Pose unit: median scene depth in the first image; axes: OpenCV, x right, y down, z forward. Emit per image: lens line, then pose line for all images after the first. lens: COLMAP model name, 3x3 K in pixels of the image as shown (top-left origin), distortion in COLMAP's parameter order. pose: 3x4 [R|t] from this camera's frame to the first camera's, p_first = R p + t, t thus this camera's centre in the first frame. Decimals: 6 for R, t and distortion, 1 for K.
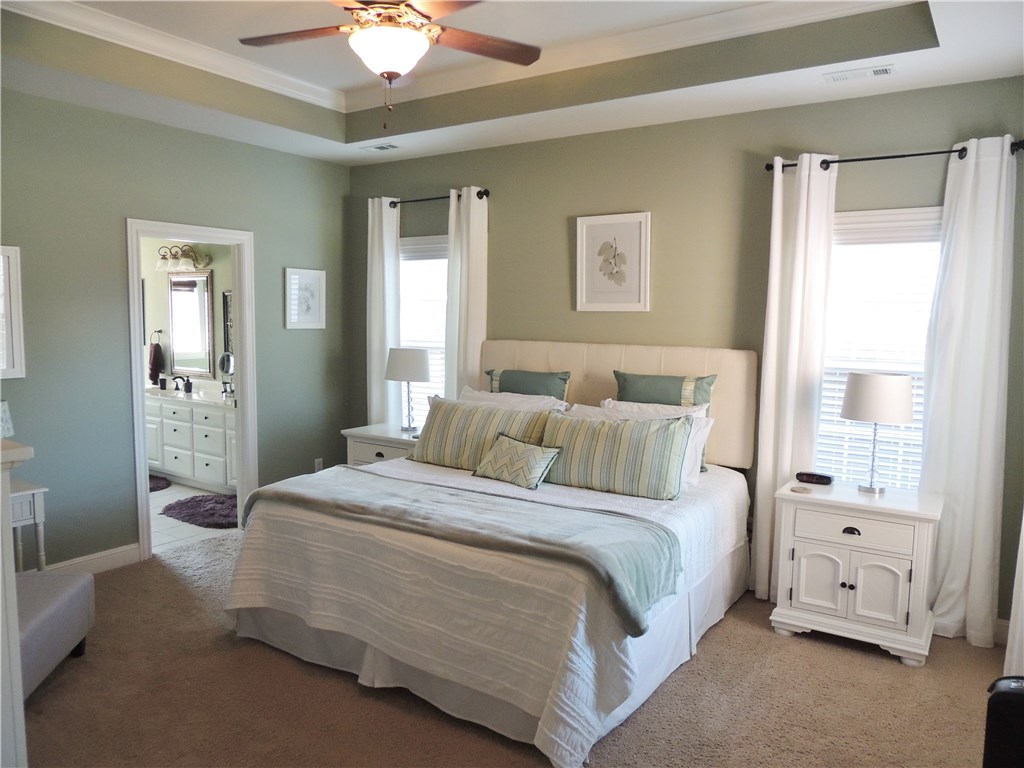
lens RADIAL K [[735.0, 0, 513.4], [0, 735.0, 386.8], [0, 0, 1]] dist [-0.020105, 0.004703]
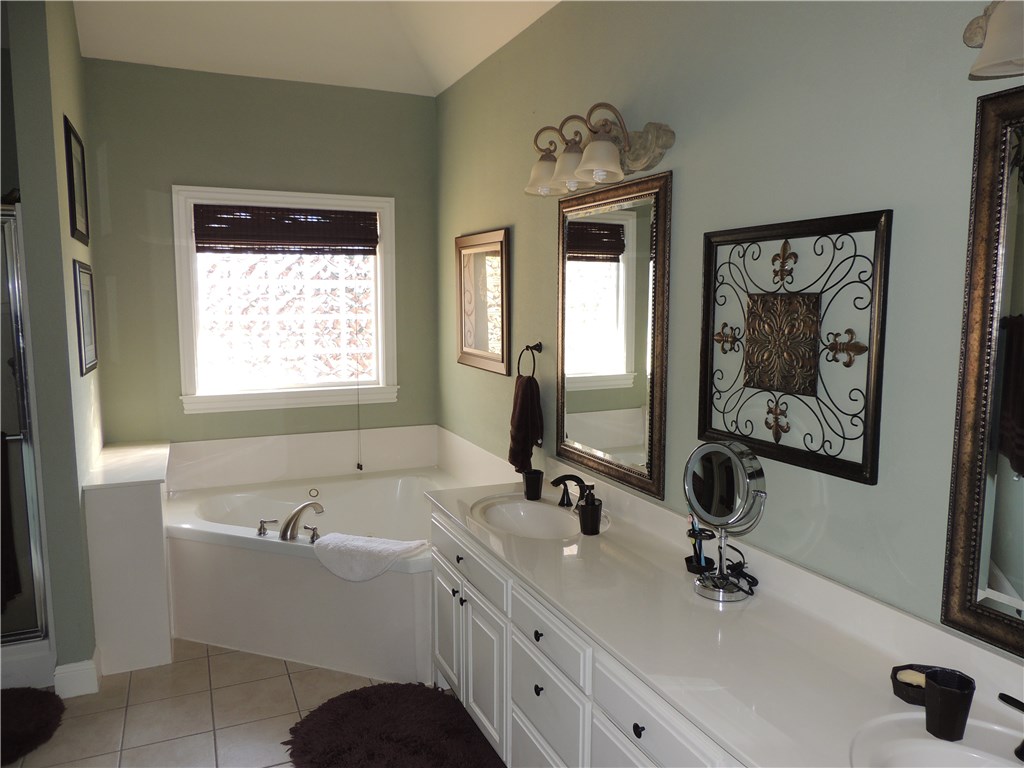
lens RADIAL K [[735.0, 0, 512.7], [0, 735.0, 383.4], [0, 0, 1]] dist [-0.020105, 0.004703]
pose [[0.851070, 0.053557, -0.522313, -0.285492], [-0.042733, 0.998549, 0.032759, -0.070380], [0.523310, -0.005560, 0.852124, 0.659086]]
